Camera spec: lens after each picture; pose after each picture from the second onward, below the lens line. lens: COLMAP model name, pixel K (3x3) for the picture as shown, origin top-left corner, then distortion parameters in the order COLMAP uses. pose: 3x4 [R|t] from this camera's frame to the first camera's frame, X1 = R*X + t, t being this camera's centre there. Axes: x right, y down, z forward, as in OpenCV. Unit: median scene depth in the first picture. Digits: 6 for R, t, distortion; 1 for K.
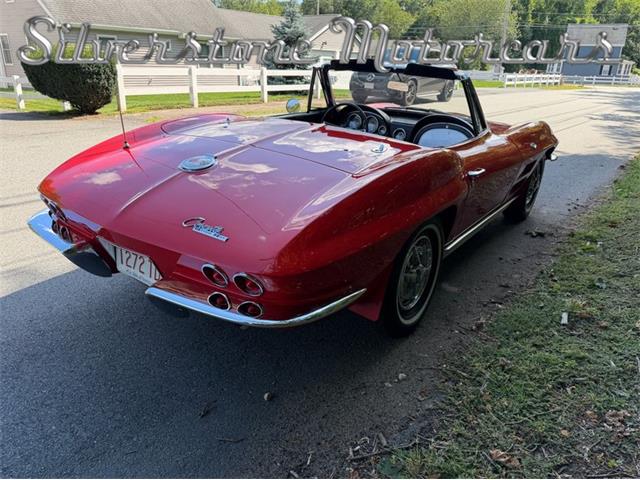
lens RADIAL K [[481.9, 0, 316.5], [0, 481.9, 239.7], [0, 0, 1]] dist [-0.001763, -0.002658]
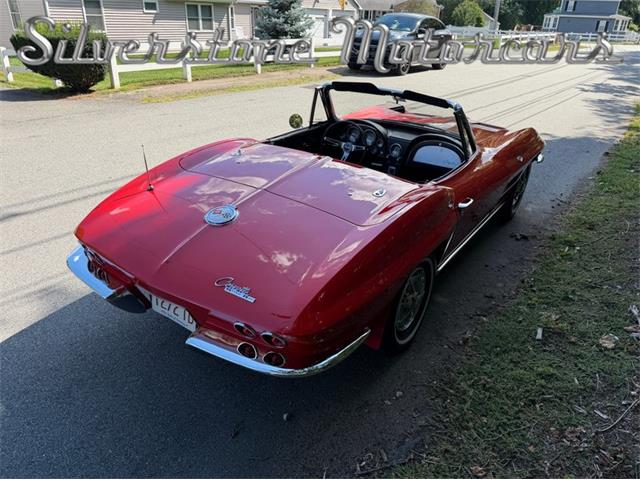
lens RADIAL K [[482.0, 0, 321.0], [0, 482.0, 238.8], [0, 0, 1]] dist [0.003006, -0.005439]
pose [[0.999666, -0.009796, 0.023925, -0.034356], [0.007765, 0.996473, 0.083551, -0.178676], [-0.024659, -0.083337, 0.996216, -0.126878]]
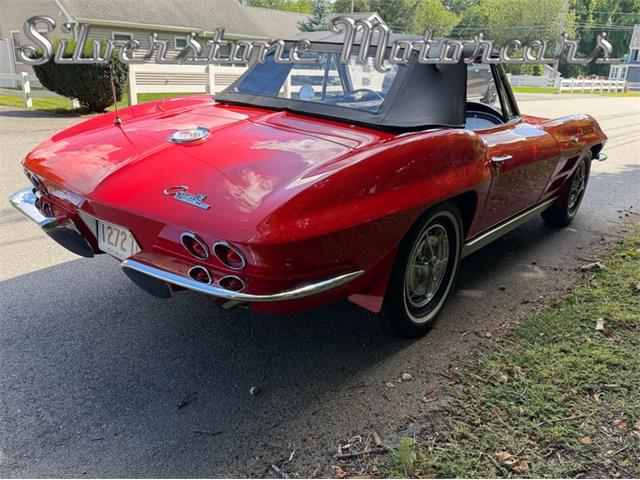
lens RADIAL K [[537.9, 0, 318.0], [0, 537.9, 236.6], [0, 0, 1]] dist [0.001613, -0.005169]
pose [[0.998342, 0.024021, -0.052303, 0.054703], [-0.026422, 0.998606, -0.045703, 0.068734], [0.051133, 0.047009, 0.997585, -0.010166]]
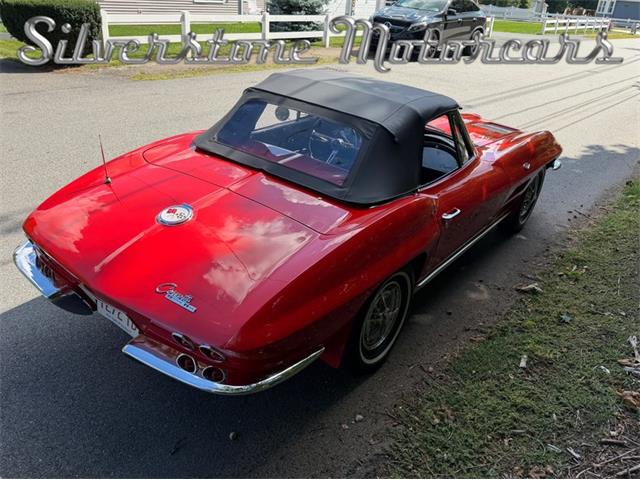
lens RADIAL K [[537.1, 0, 320.9], [0, 537.1, 239.3], [0, 0, 1]] dist [0.008591, -0.013428]
pose [[0.999087, 0.042641, -0.002527, 0.071540], [-0.042248, 0.995149, 0.088843, -0.204219], [0.006303, -0.088655, 0.996042, -0.159451]]
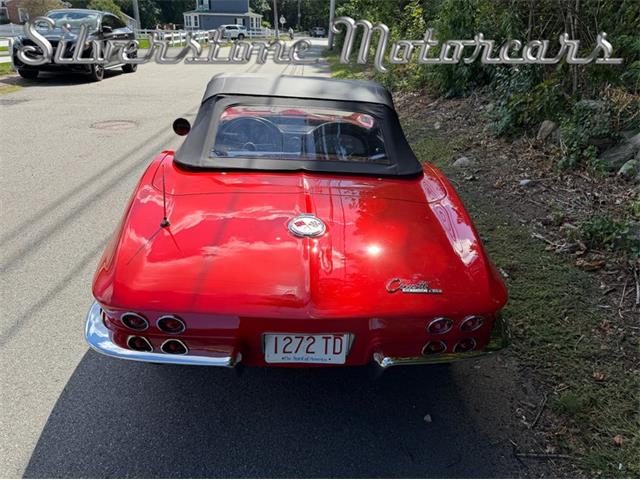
lens RADIAL K [[537.9, 0, 318.0], [0, 537.9, 236.6], [0, 0, 1]] dist [0.001613, -0.005169]
pose [[0.784040, -0.239771, 0.572531, -0.773239], [0.216253, 0.970106, 0.110129, -0.229496], [-0.581822, 0.037467, 0.812453, 0.106900]]
